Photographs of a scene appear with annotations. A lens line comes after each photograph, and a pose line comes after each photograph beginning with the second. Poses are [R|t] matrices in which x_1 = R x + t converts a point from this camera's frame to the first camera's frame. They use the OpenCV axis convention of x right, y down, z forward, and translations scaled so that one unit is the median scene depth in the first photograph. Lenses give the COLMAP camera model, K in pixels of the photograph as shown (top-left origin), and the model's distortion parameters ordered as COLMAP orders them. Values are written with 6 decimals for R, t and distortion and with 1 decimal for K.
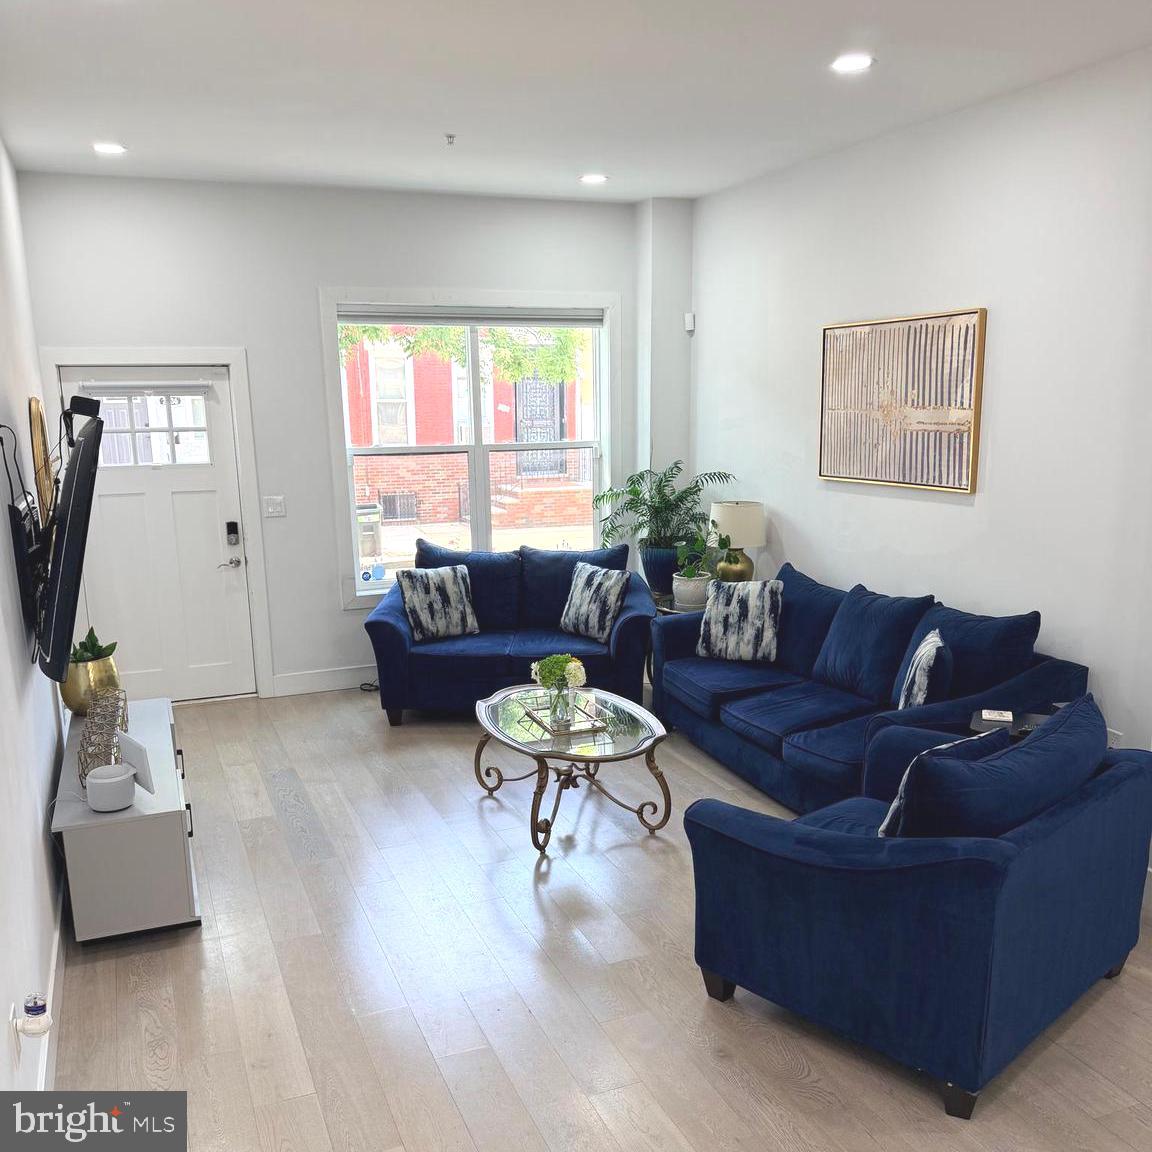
lens RADIAL K [[1078.4, 0, 564.3], [0, 1078.4, 647.8], [0, 0, 1]] dist [0.157377, -0.277753]
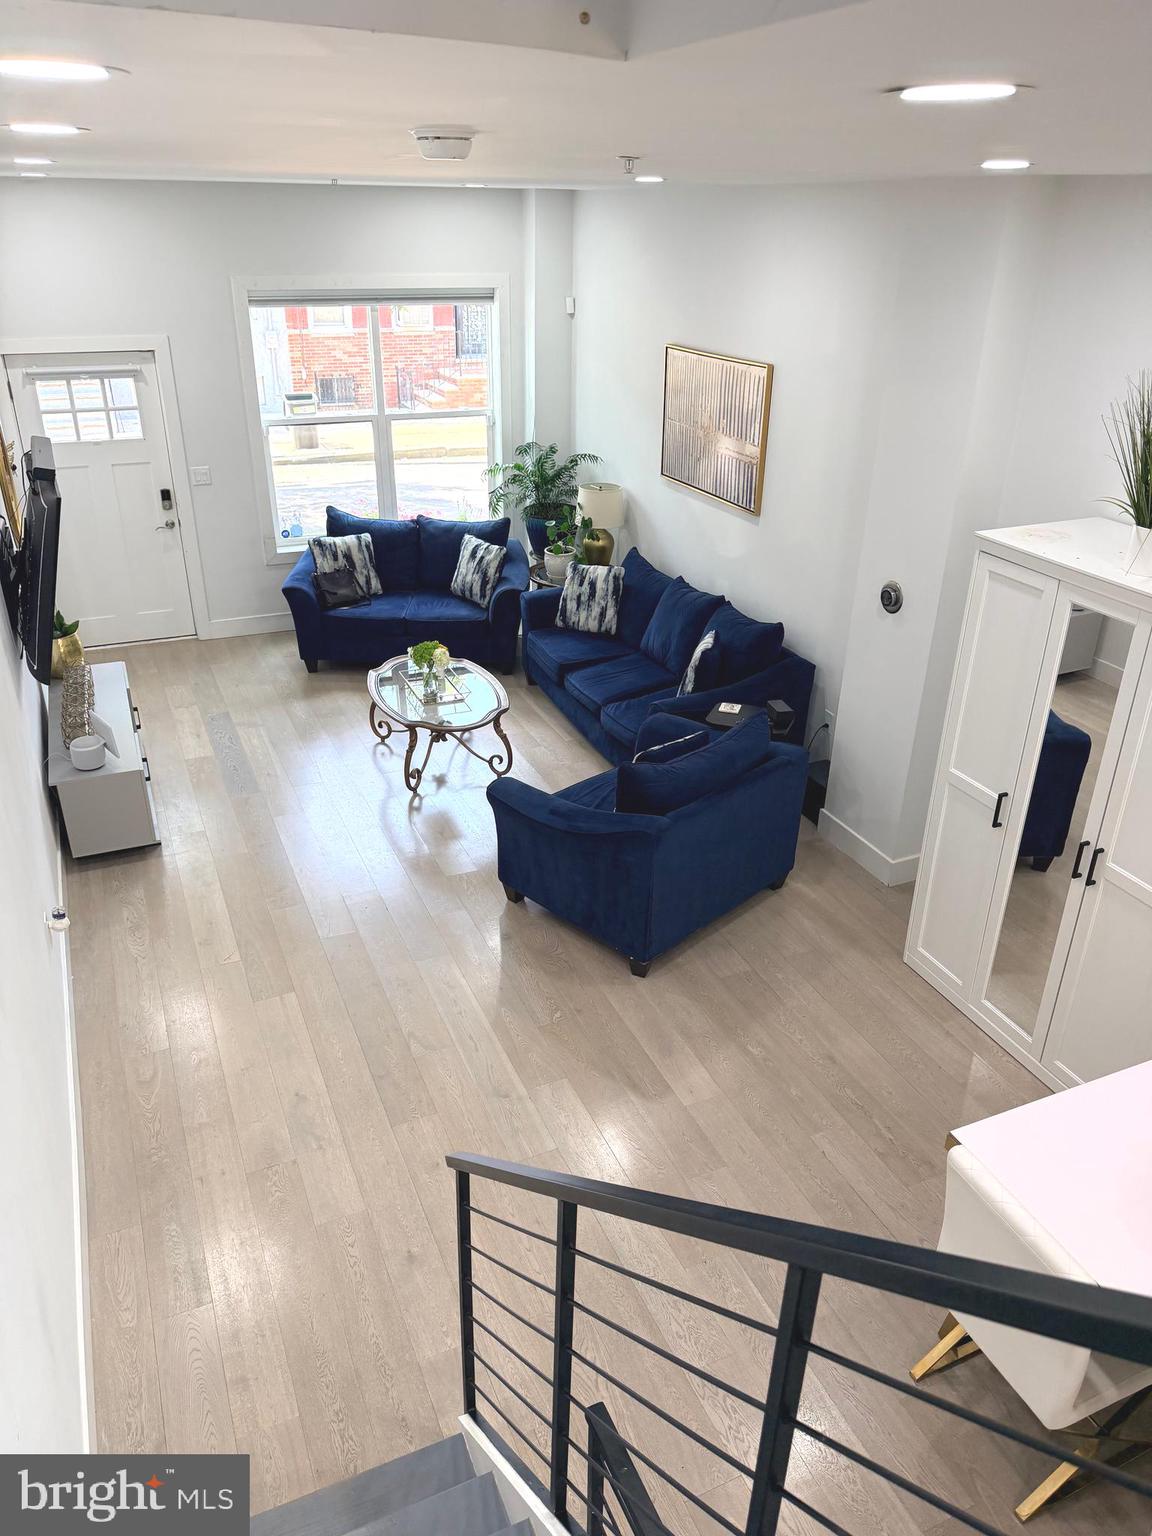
lens RADIAL K [[1096.0, 0, 568.8], [0, 1096.0, 782.0], [0, 0, 1]] dist [0.149650, -0.291393]
pose [[0.999304, 0.013931, 0.034604, 0.098829], [-0.021982, 0.969391, 0.244538, -0.129999], [-0.030138, -0.245128, 0.969022, -0.264609]]
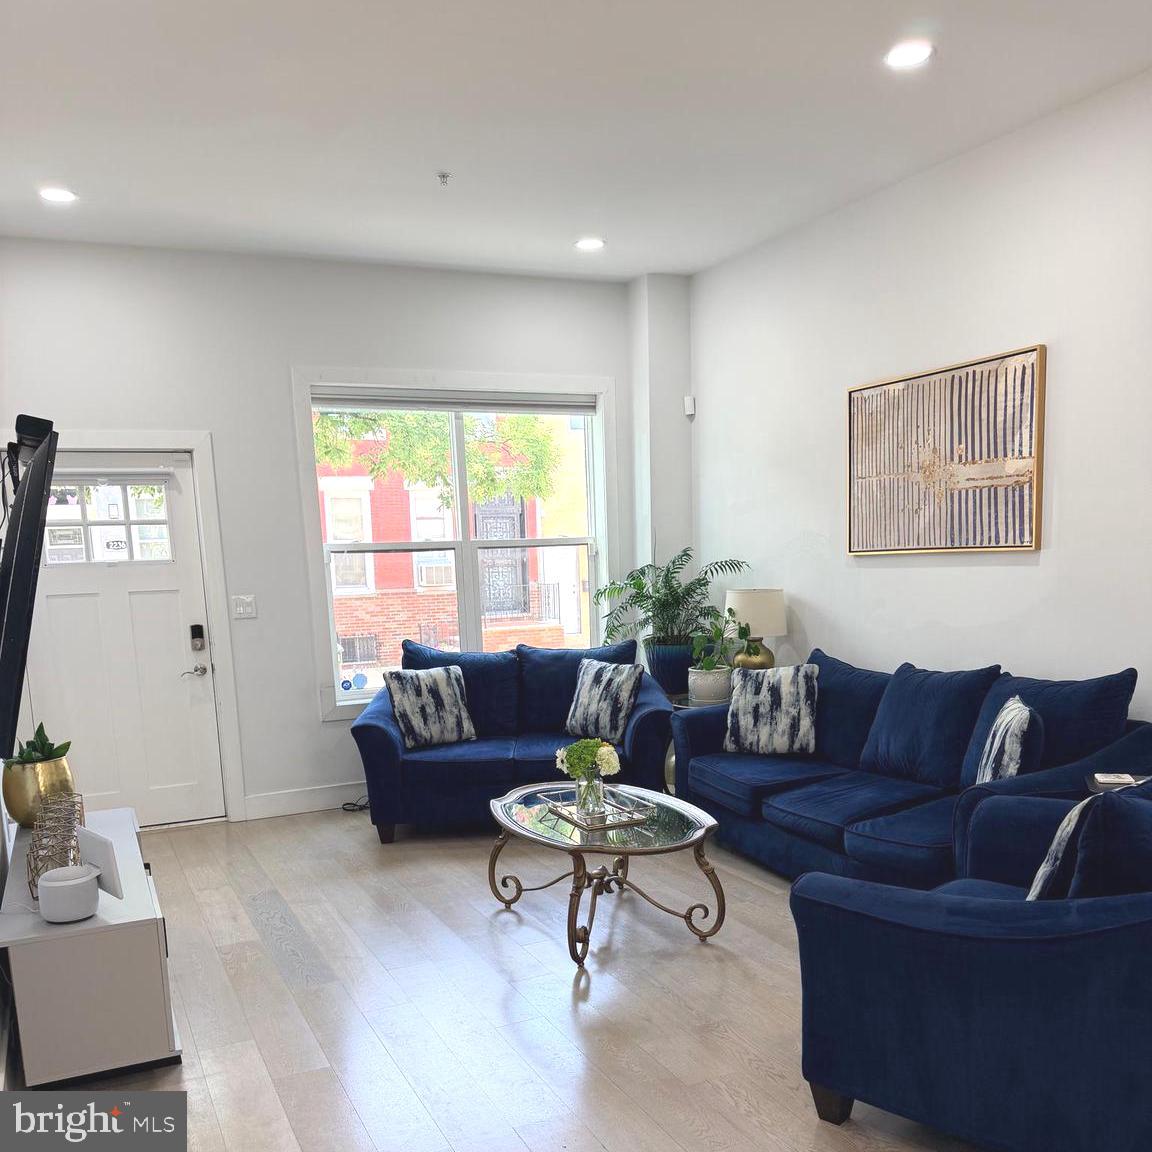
lens RADIAL K [[1074.0, 0, 566.0], [0, 1074.0, 746.6], [0, 0, 1]] dist [0.148178, -0.242021]
pose [[0.998464, -0.028344, 0.047613, -0.053447], [0.030895, 0.998078, -0.053717, 0.048810], [-0.045999, 0.055106, 0.997420, 0.111771]]
